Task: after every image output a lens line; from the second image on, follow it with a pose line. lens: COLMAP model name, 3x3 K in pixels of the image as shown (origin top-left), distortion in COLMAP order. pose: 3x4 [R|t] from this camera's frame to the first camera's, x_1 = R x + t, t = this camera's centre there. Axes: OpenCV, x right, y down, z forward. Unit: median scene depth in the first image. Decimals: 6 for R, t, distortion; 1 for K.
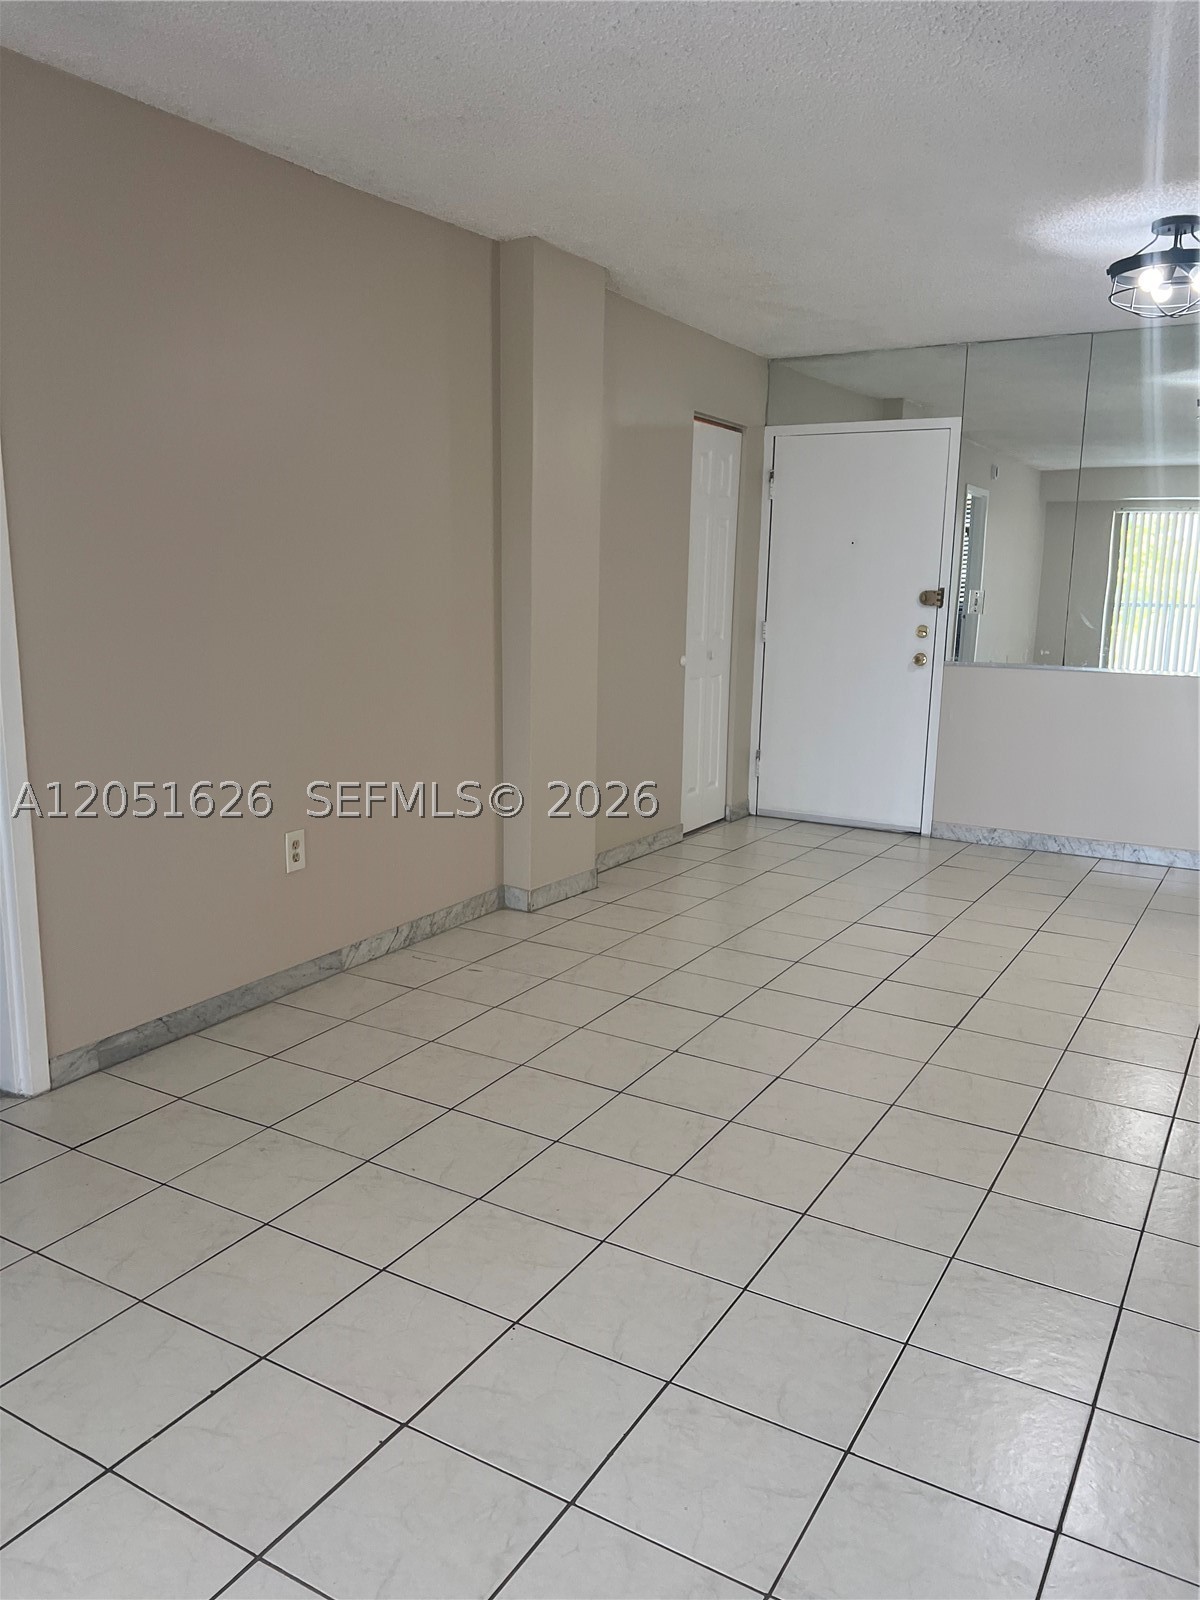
lens RADIAL K [[1215.8, 0, 603.0], [0, 1215.8, 808.3], [0, 0, 1]] dist [0.026719, -0.029050]
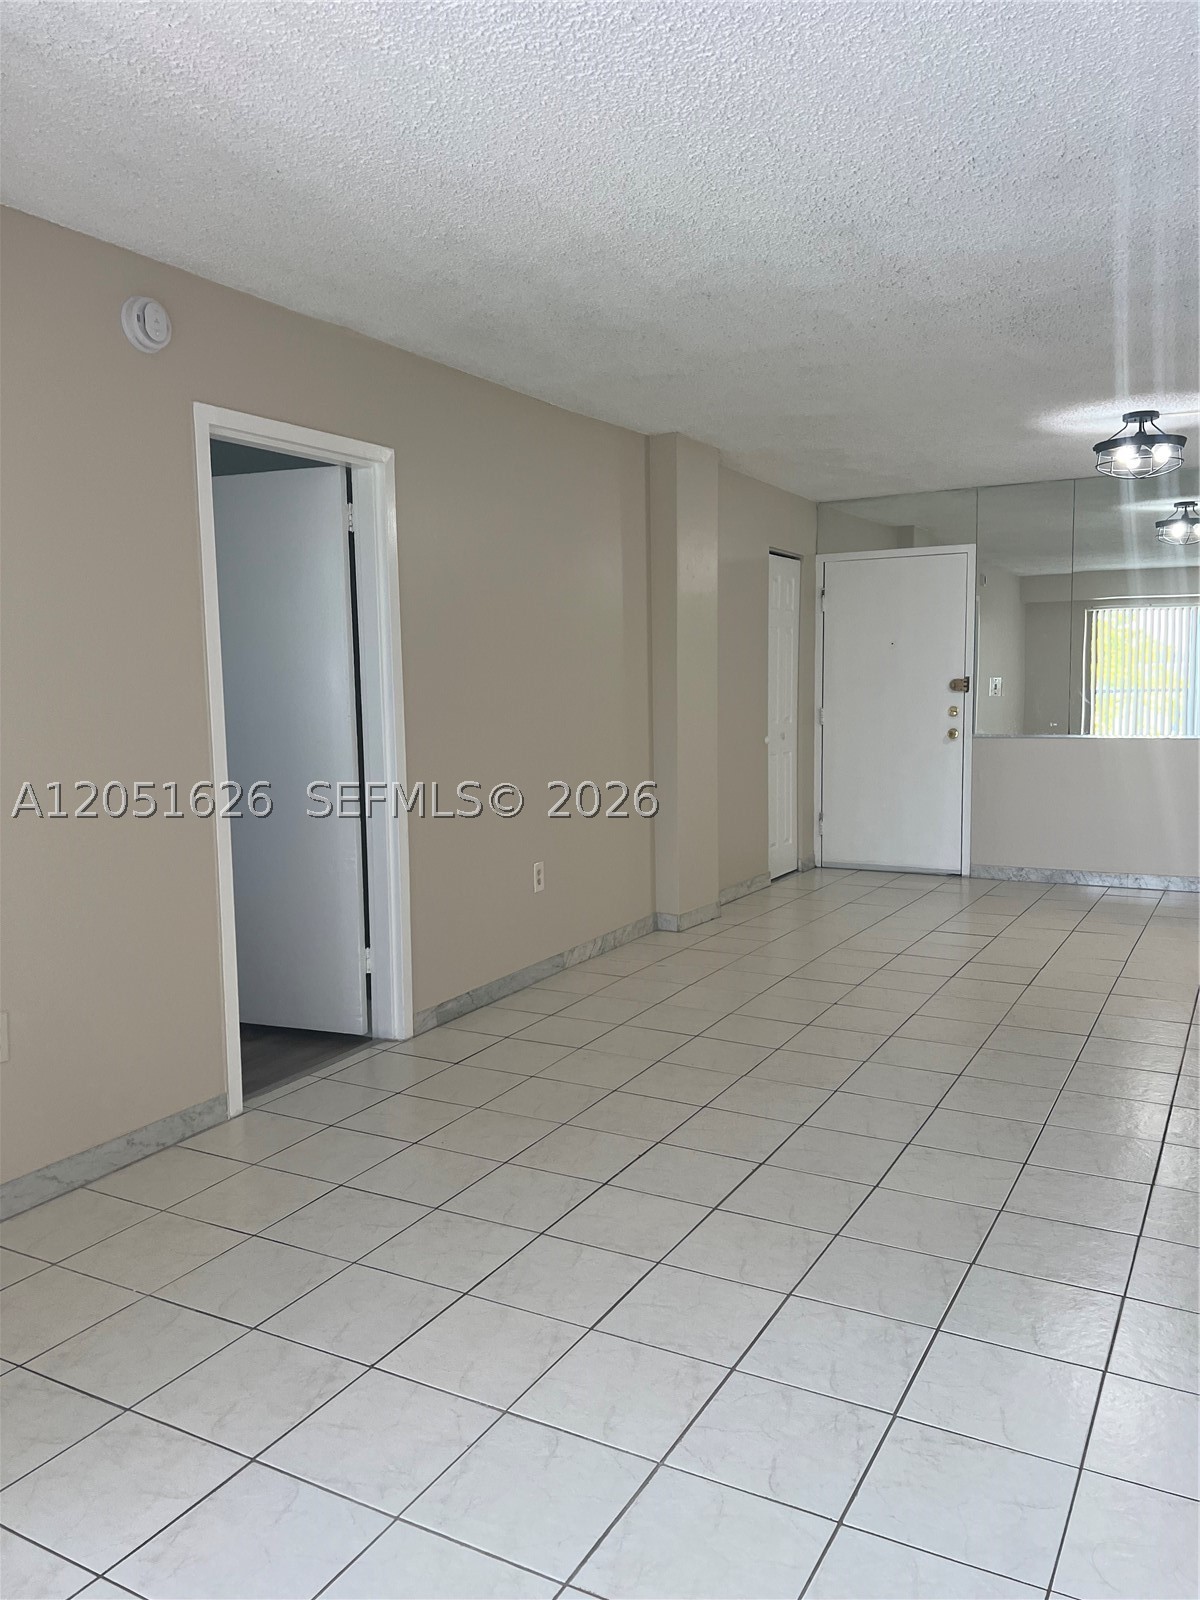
lens RADIAL K [[1215.8, 0, 601.0], [0, 1215.8, 797.2], [0, 0, 1]] dist [0.026719, -0.029050]
pose [[0.999262, -0.032266, 0.020845, -0.132859], [0.034075, 0.995062, -0.093219, 0.048275], [-0.017734, 0.093860, 0.995427, -0.237954]]
